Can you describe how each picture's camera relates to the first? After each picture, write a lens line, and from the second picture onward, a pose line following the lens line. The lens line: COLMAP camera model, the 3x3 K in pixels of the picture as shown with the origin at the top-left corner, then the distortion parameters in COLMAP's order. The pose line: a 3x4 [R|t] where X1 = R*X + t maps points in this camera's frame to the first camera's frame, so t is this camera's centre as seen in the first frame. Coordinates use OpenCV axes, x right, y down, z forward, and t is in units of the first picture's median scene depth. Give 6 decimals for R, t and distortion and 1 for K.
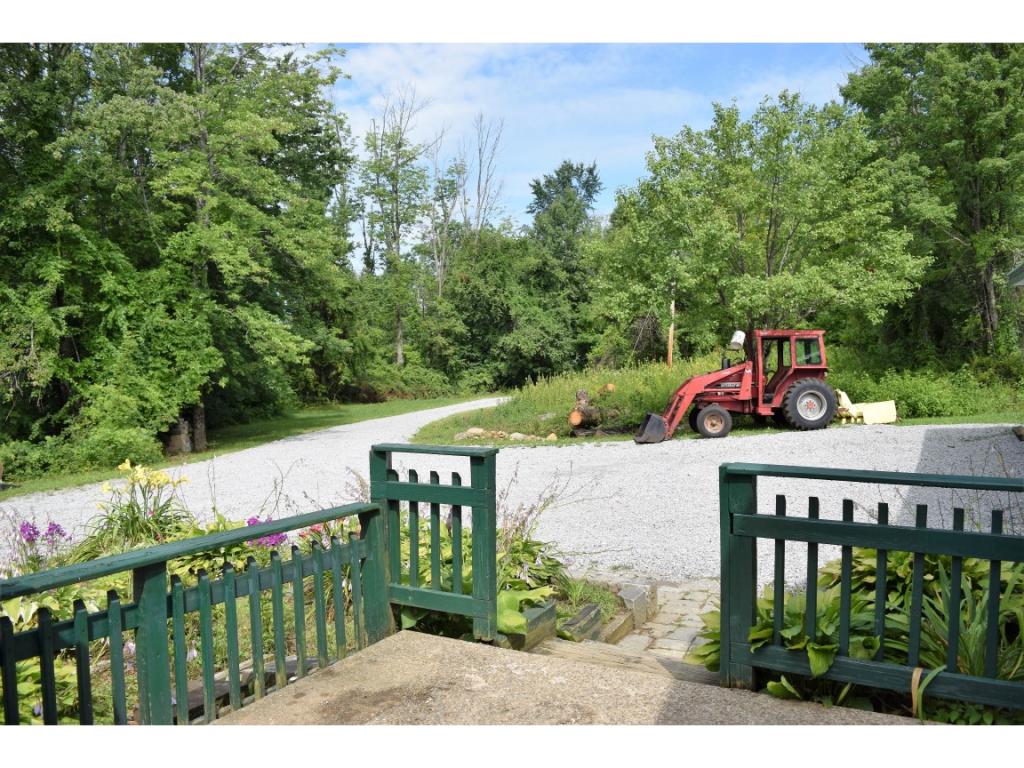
lens RADIAL K [[802.8, 0, 513.9], [0, 802.8, 379.7], [0, 0, 1]] dist [-0.091882, 0.017569]
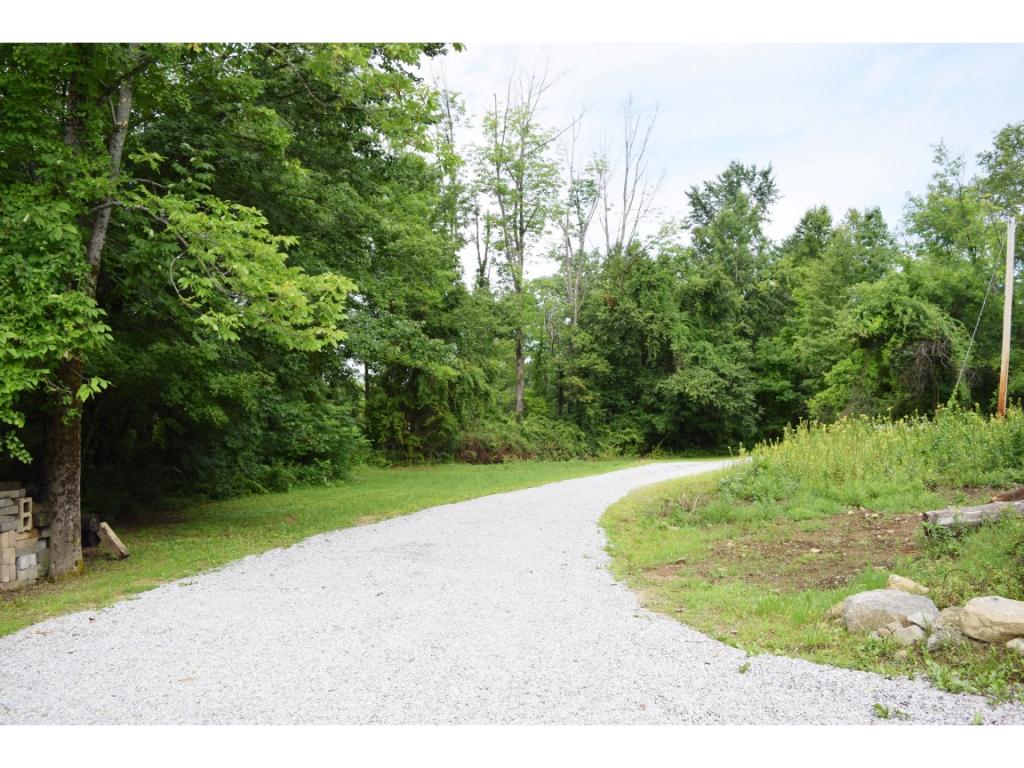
lens RADIAL K [[802.8, 0, 508.2], [0, 802.8, 385.3], [0, 0, 1]] dist [-0.091882, 0.017569]
pose [[0.990739, 0.023139, -0.133793, -0.052260], [-0.032513, 0.997134, -0.068312, 0.006316], [0.131829, 0.072030, 0.988652, 0.249935]]
